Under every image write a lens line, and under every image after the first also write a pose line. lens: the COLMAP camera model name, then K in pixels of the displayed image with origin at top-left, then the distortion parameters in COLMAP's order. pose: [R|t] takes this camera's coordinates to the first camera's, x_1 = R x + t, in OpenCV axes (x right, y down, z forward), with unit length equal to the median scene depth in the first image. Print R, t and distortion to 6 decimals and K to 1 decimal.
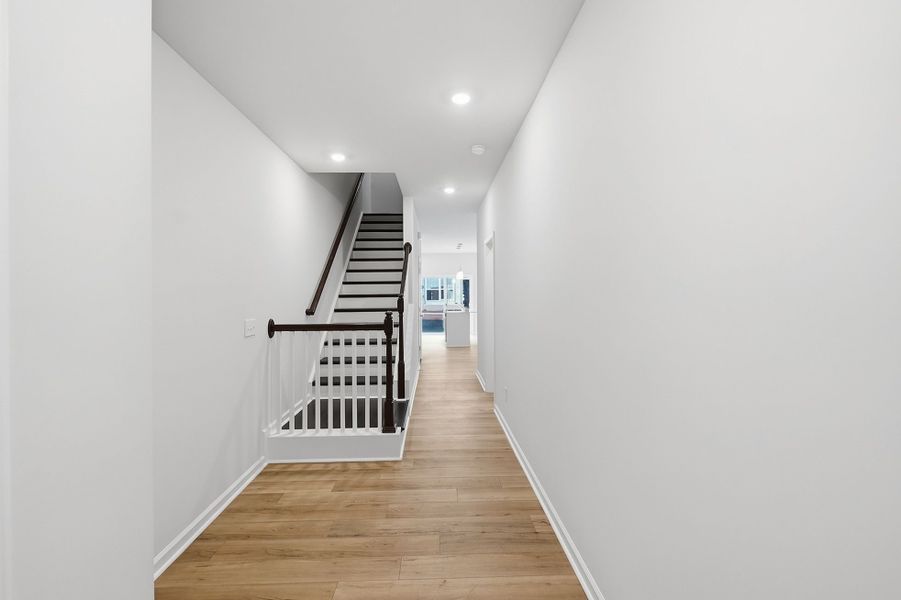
lens RADIAL K [[388.9, 0, 451.1], [0, 388.9, 295.7], [0, 0, 1]] dist [-0.002563, 0.000293]
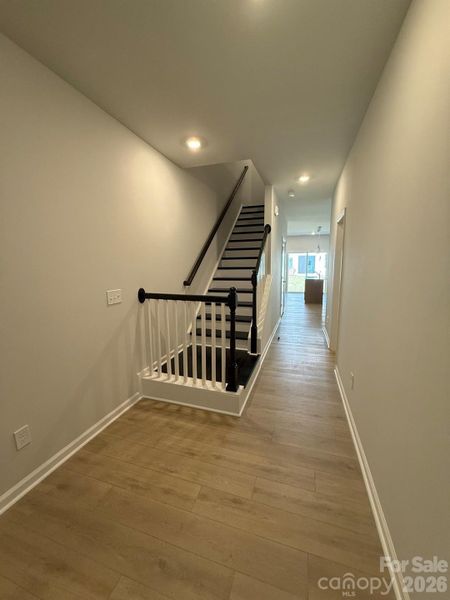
lens RADIAL K [[237.2, 0, 222.5], [0, 237.2, 298.2], [0, 0, 1]] dist [-0.001203, 0.000590]
pose [[0.940812, 0.054675, -0.334489, 0.035526], [-0.014340, 0.992440, 0.121889, -0.006220], [0.338624, -0.109878, 0.934484, 0.355459]]
